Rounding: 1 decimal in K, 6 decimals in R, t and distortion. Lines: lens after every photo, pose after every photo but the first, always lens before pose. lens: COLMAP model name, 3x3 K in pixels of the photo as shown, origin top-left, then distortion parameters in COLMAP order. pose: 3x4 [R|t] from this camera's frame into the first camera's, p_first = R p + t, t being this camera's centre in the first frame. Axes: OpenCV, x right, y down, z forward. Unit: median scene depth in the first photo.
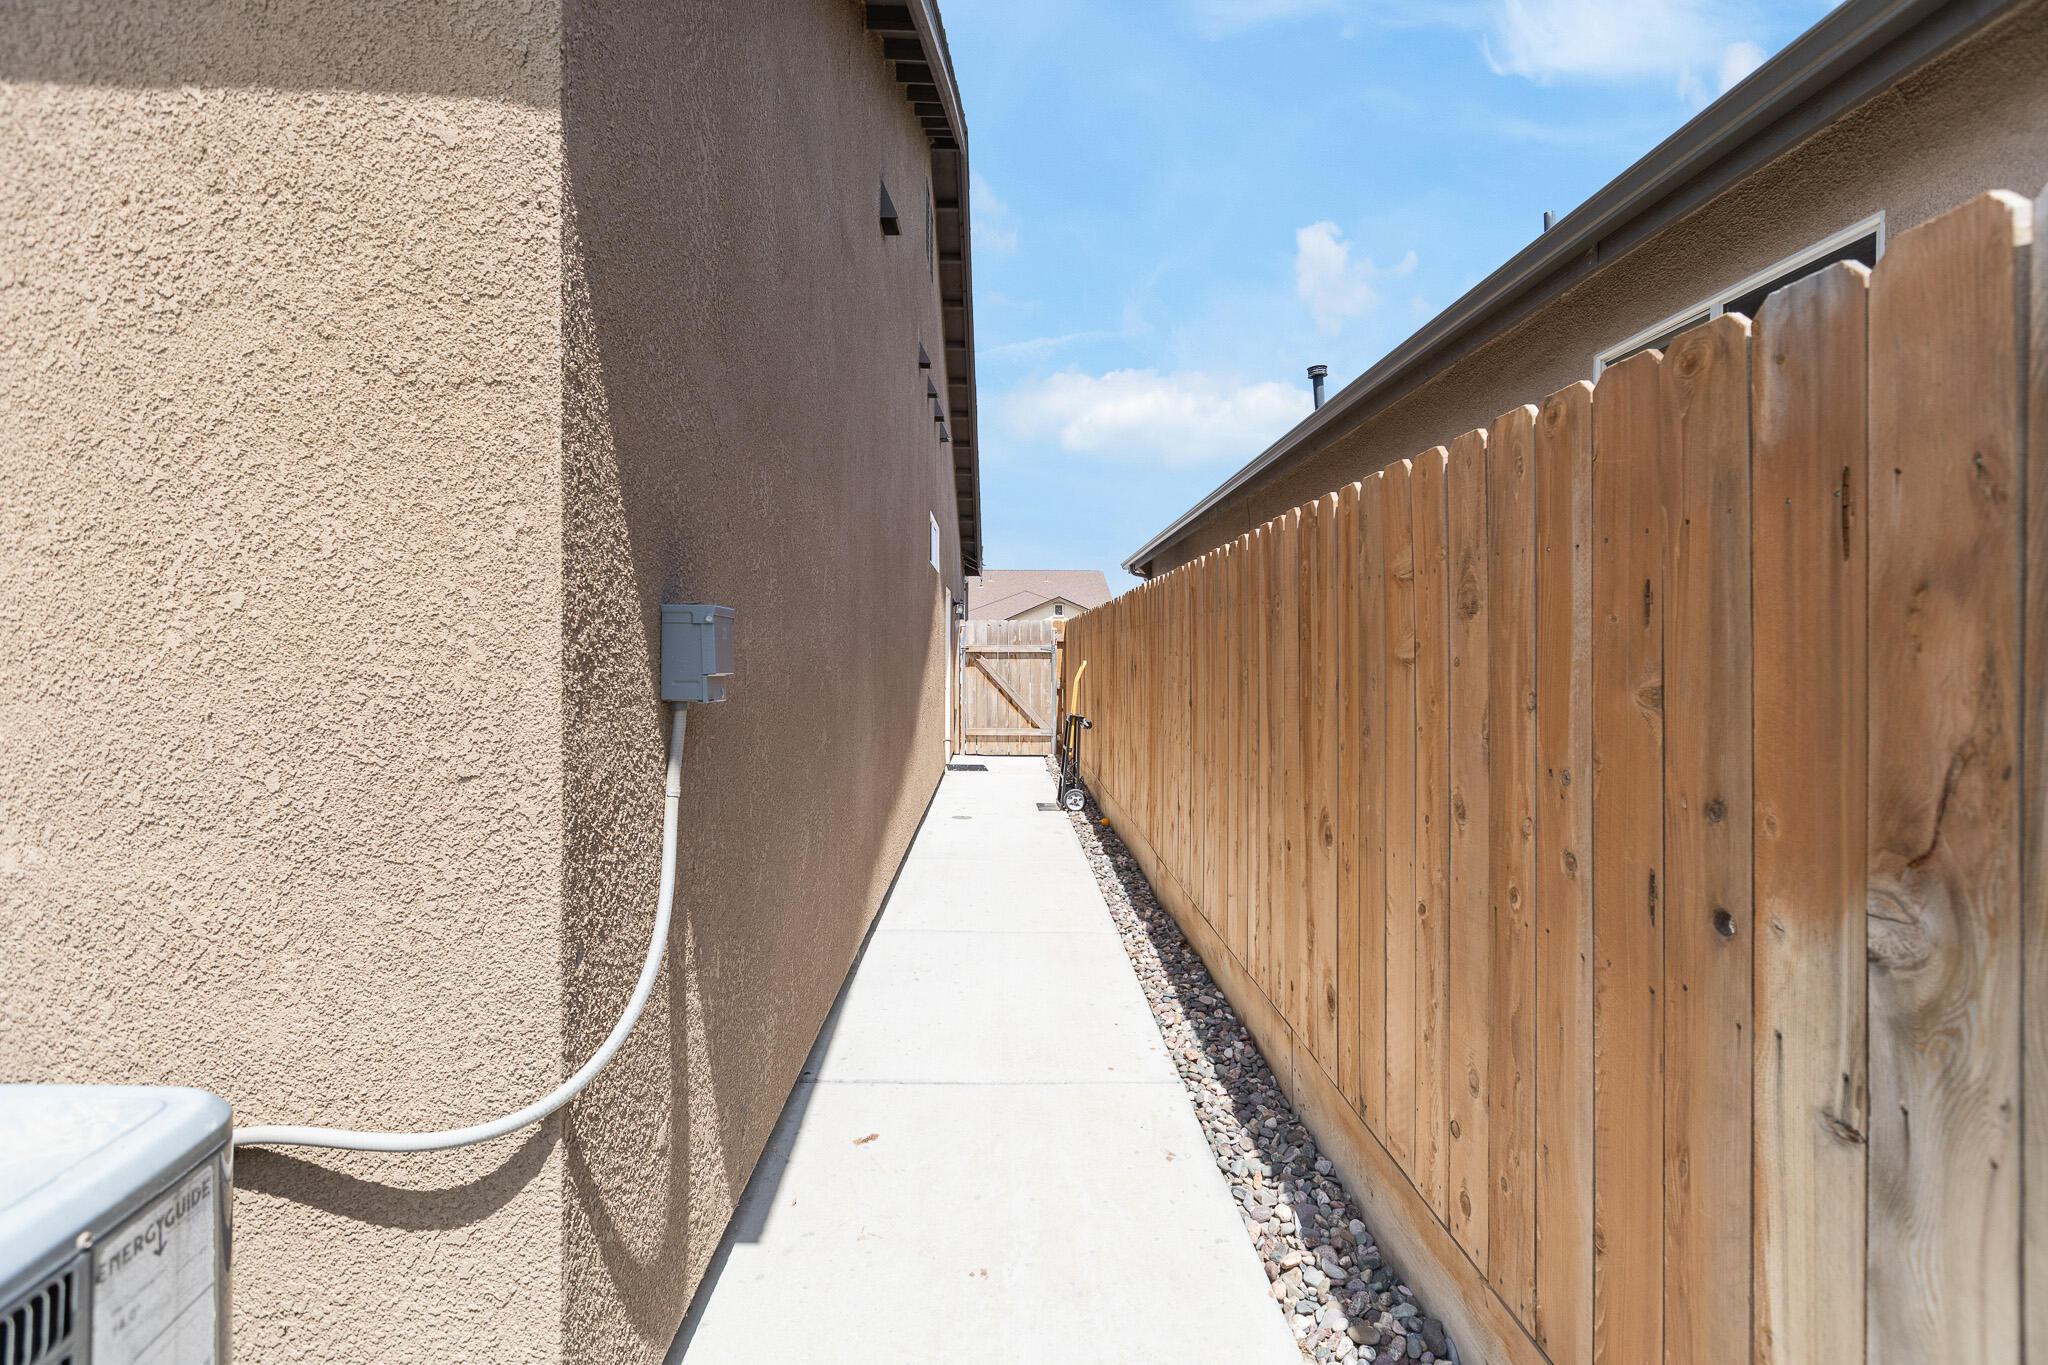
lens RADIAL K [[913.8, 0, 1023.4], [0, 913.8, 663.9], [0, 0, 1]] dist [0.000887, 0.000908]
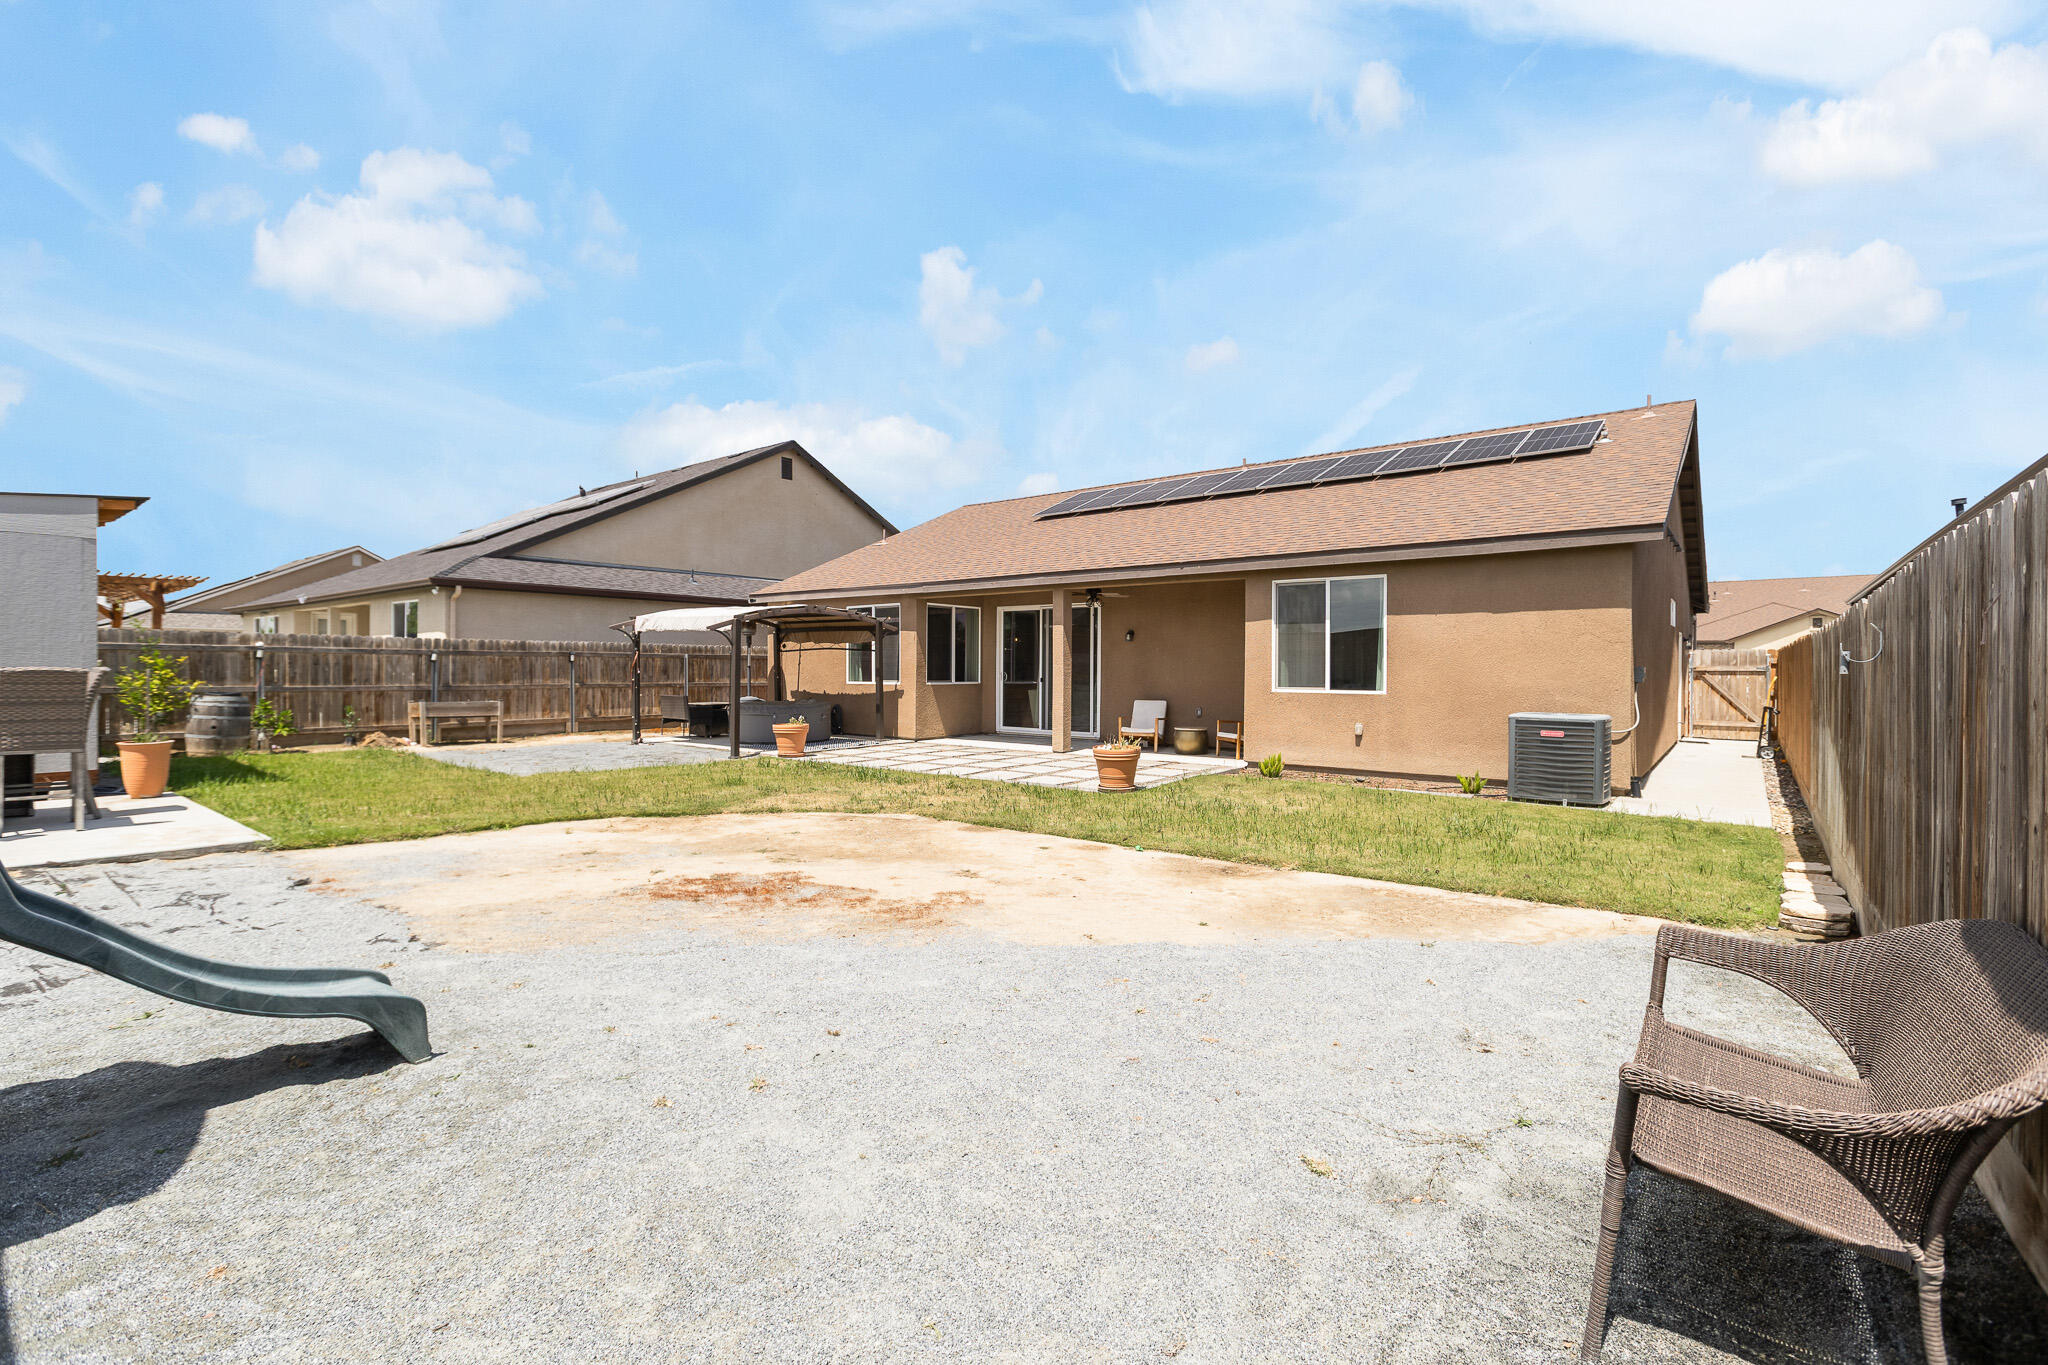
lens RADIAL K [[913.8, 0, 1017.8], [0, 913.8, 684.2], [0, 0, 1]] dist [0.000887, 0.000908]
pose [[0.765017, 0.006918, -0.643973, 0.058001], [-0.003591, 0.999973, 0.006477, 0.003785], [0.644001, -0.002643, 0.765020, -0.907418]]
